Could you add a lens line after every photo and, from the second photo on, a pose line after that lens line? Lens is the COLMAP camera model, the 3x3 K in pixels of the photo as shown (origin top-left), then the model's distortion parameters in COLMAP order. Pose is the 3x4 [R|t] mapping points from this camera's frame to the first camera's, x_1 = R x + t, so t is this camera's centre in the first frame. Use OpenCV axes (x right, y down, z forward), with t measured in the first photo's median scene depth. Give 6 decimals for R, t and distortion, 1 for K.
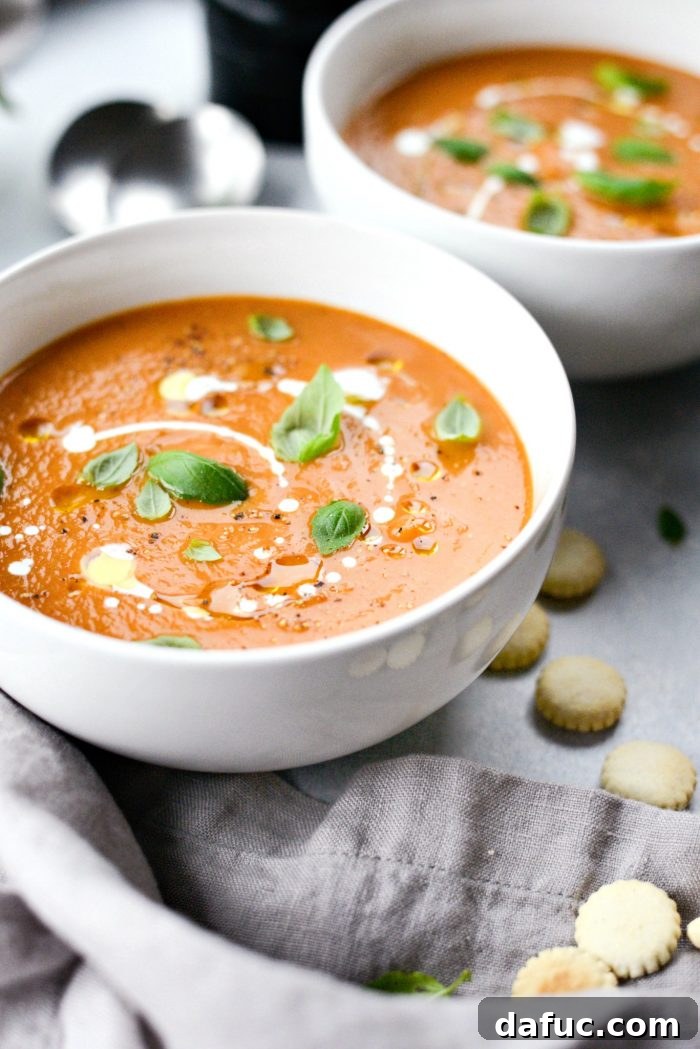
lens RADIAL K [[1766.6, 0, 350.0], [0, 1766.6, 524.5], [0, 0, 1]] dist [-0.052857, -0.921849]
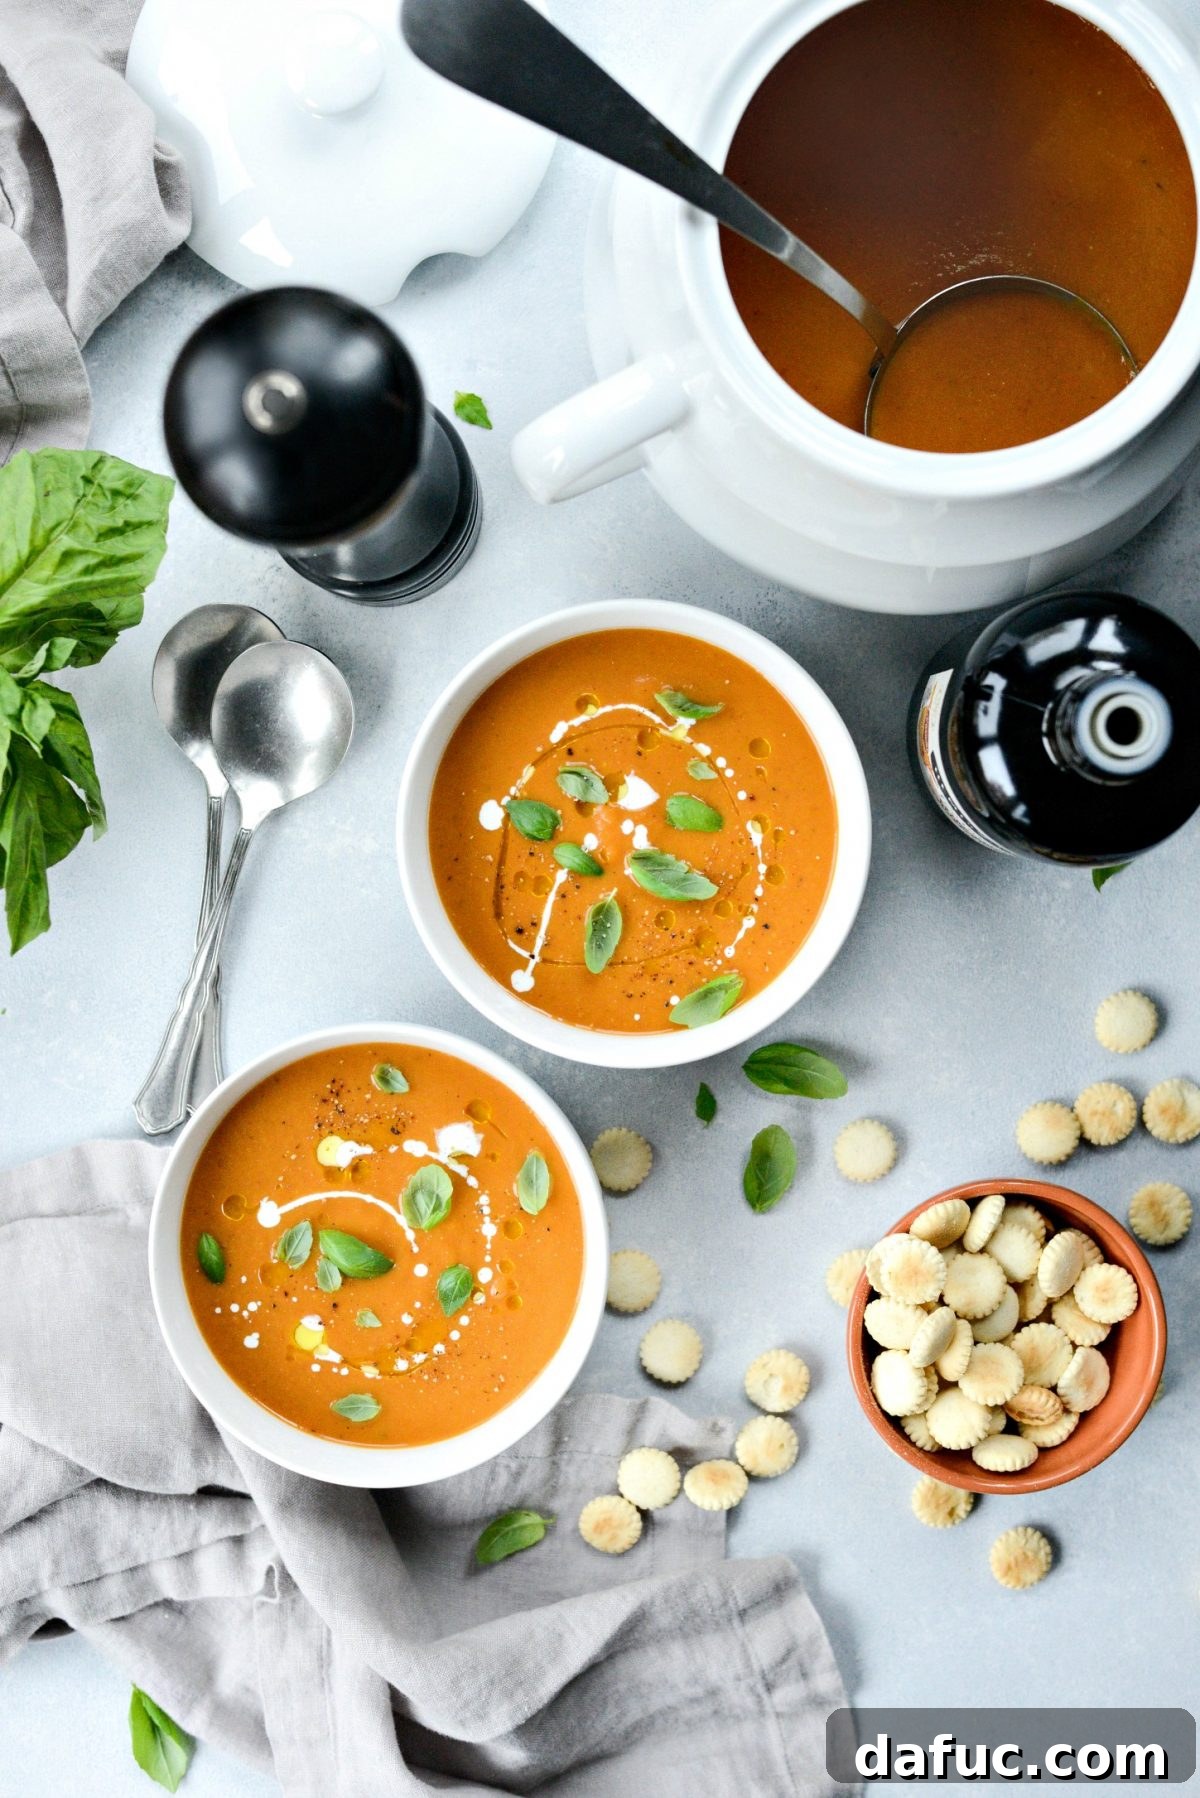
lens RADIAL K [[3027.9, 0, 600.0], [0, 3027.9, 899.0], [0, 0, 1]] dist [-0.052857, -0.921849]
pose [[0.998468, -0.048153, -0.027257, 0.210017], [0.051633, 0.633736, 0.771824, -2.270379], [-0.019892, -0.772049, 0.635252, -0.392689]]
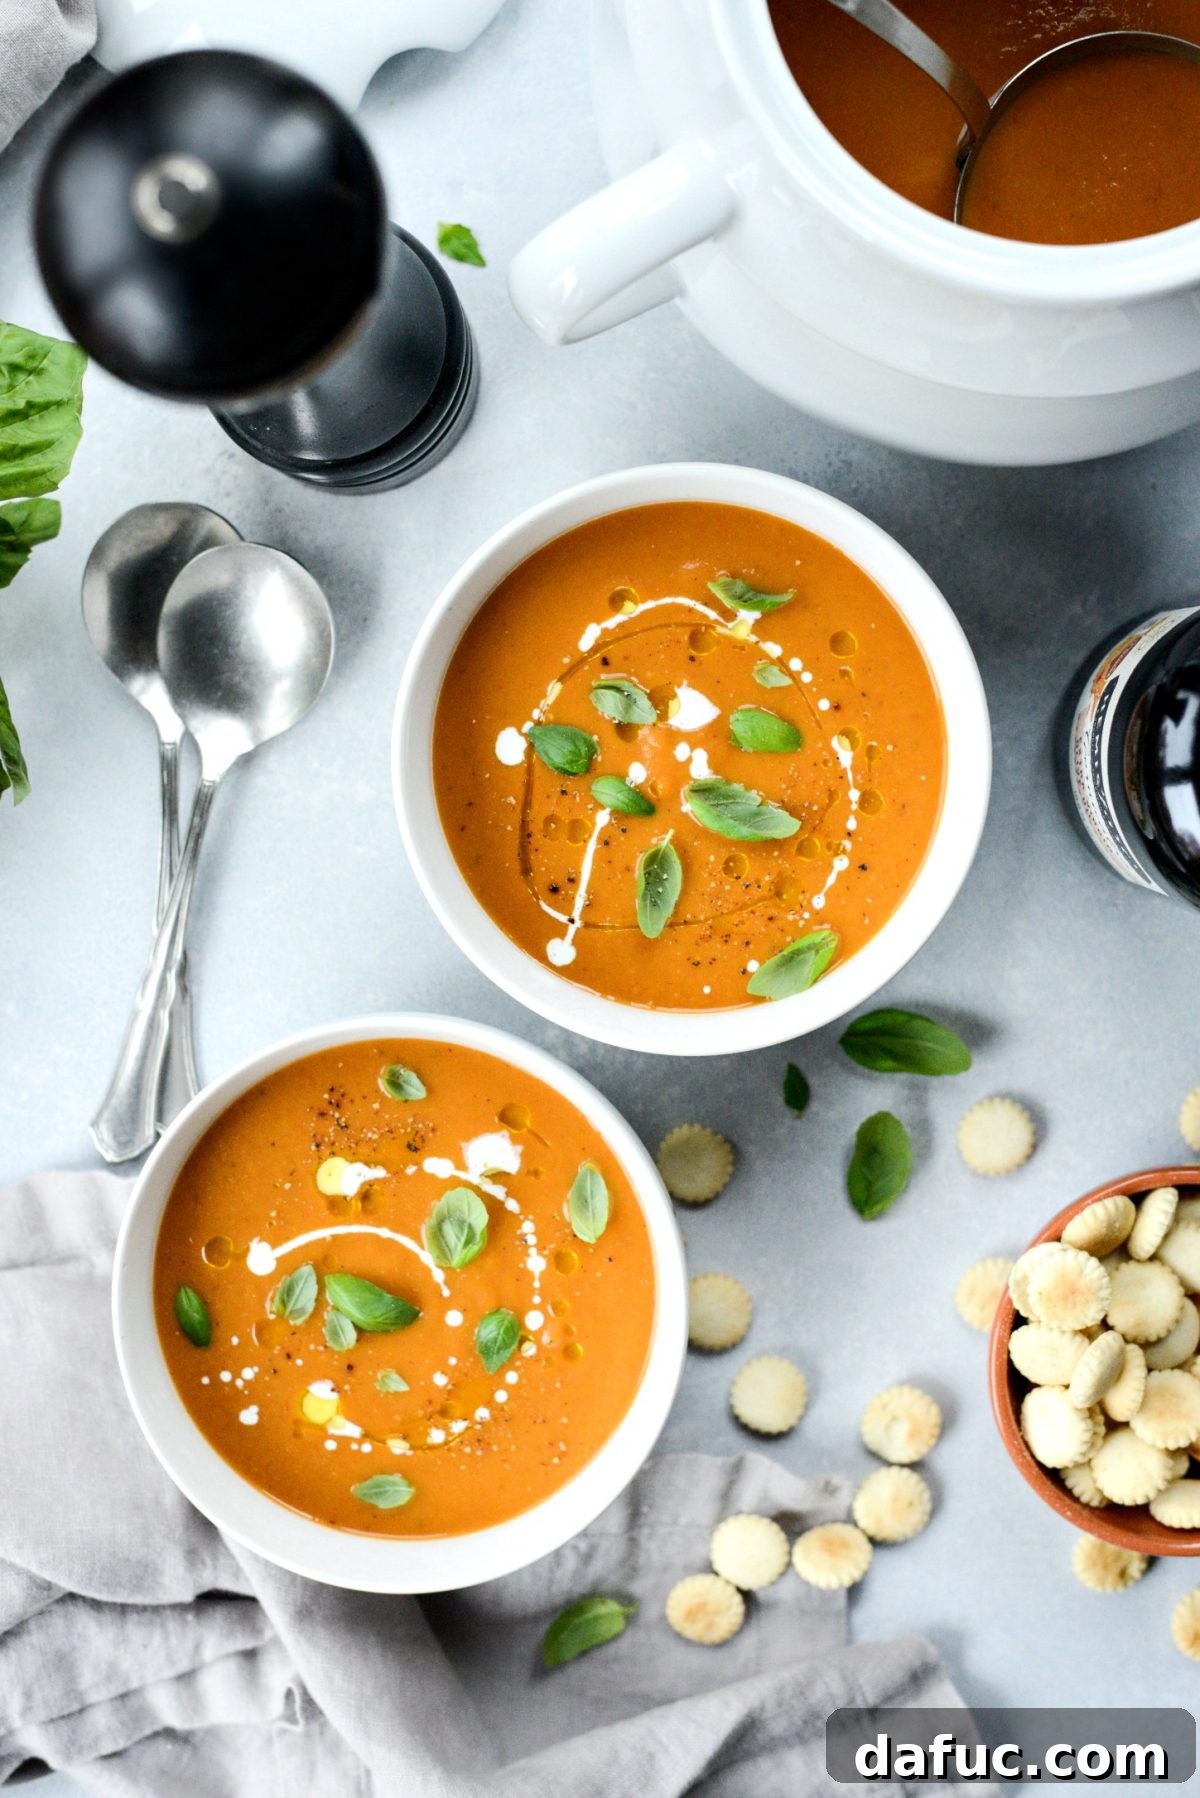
lens RADIAL K [[3027.9, 0, 600.0], [0, 3027.9, 899.0], [0, 0, 1]] dist [-0.052857, -0.921849]
pose [[0.993986, -0.100833, -0.042725, 0.187775], [0.095700, 0.610117, 0.786510, -1.866410], [-0.053239, -0.785869, 0.616097, -0.038576]]
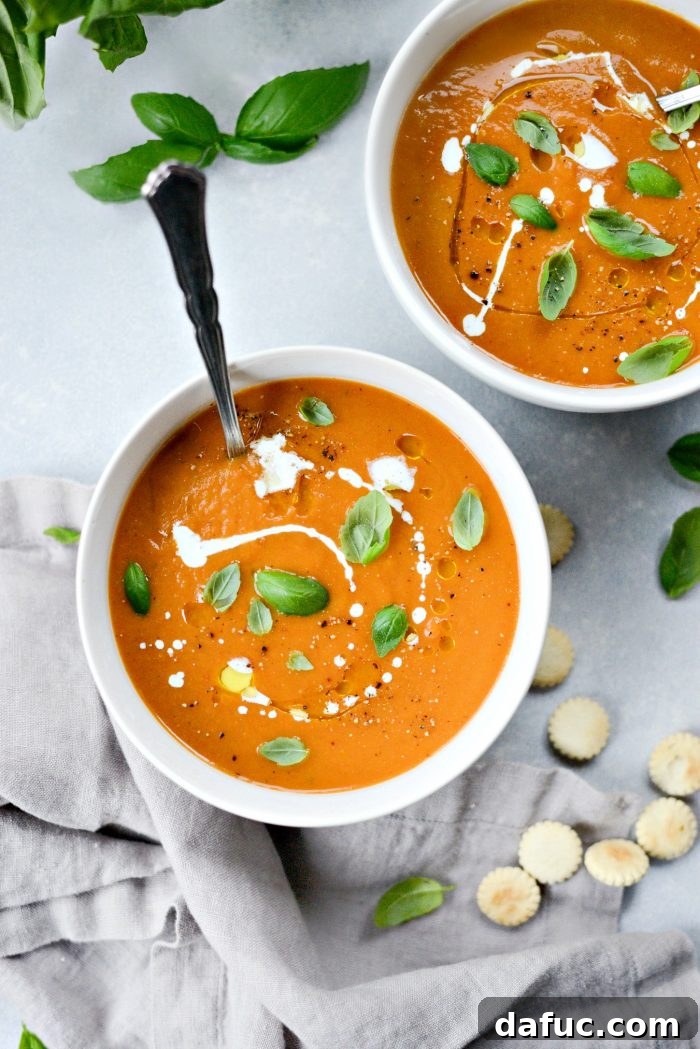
lens RADIAL K [[1766.6, 0, 350.0], [0, 1766.6, 524.5], [0, 0, 1]] dist [-0.052857, -0.921849]
pose [[0.999555, 0.020757, -0.021443, -0.004820], [0.000957, 0.695854, 0.718183, -1.170409], [0.029828, -0.717884, 0.695524, 0.035680]]
